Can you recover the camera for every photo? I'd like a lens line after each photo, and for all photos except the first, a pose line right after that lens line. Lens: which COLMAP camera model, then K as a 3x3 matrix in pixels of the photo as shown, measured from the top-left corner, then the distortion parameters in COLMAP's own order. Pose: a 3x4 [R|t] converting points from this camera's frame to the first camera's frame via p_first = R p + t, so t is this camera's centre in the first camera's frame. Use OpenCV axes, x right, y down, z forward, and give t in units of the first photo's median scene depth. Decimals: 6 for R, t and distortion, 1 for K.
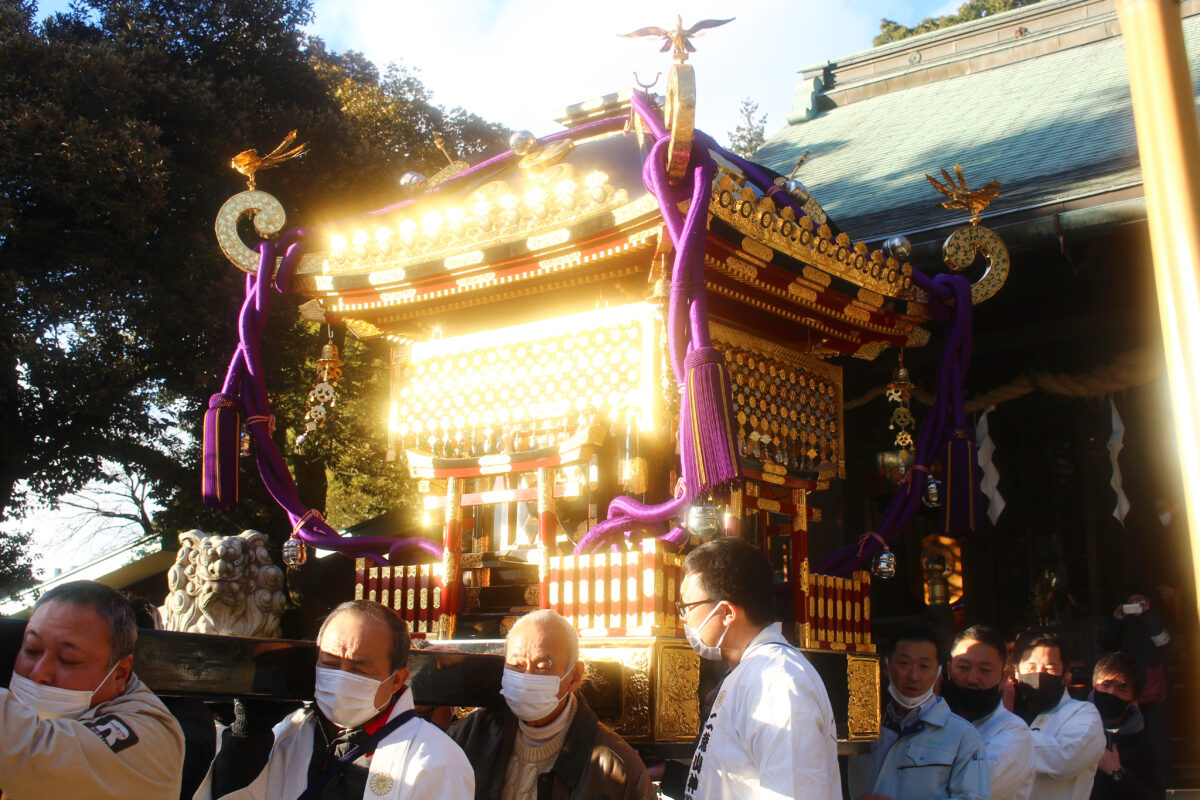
lens RADIAL K [[1522.3, 0, 600.0], [0, 1522.3, 400.0], [0, 0, 1]] dist [-0.010625, -0.014377]
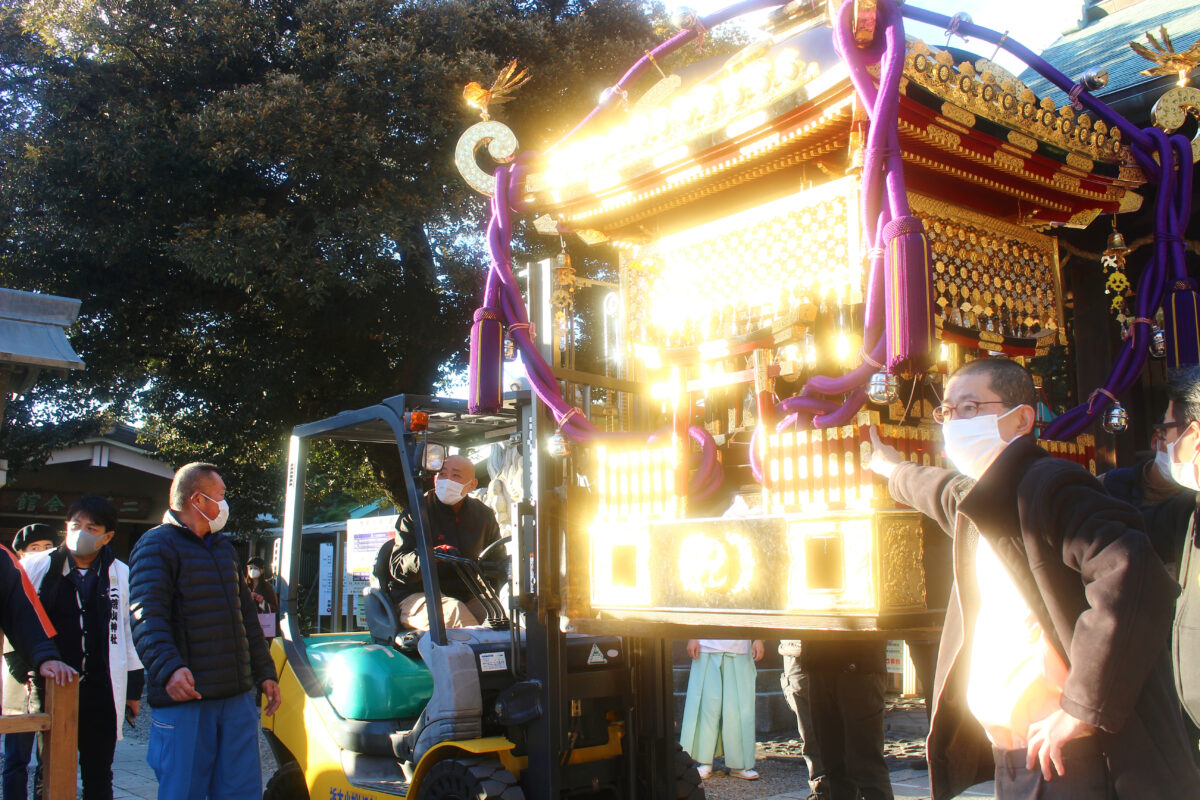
lens RADIAL K [[1169.3, 0, 600.0], [0, 1169.3, 400.0], [0, 0, 1]] dist [-0.147615, 0.157942]
pose [[0.972856, -0.058442, -0.223912, 0.030853], [0.071431, 0.996174, 0.050349, 0.029537], [0.220113, -0.064977, 0.973308, 0.198336]]
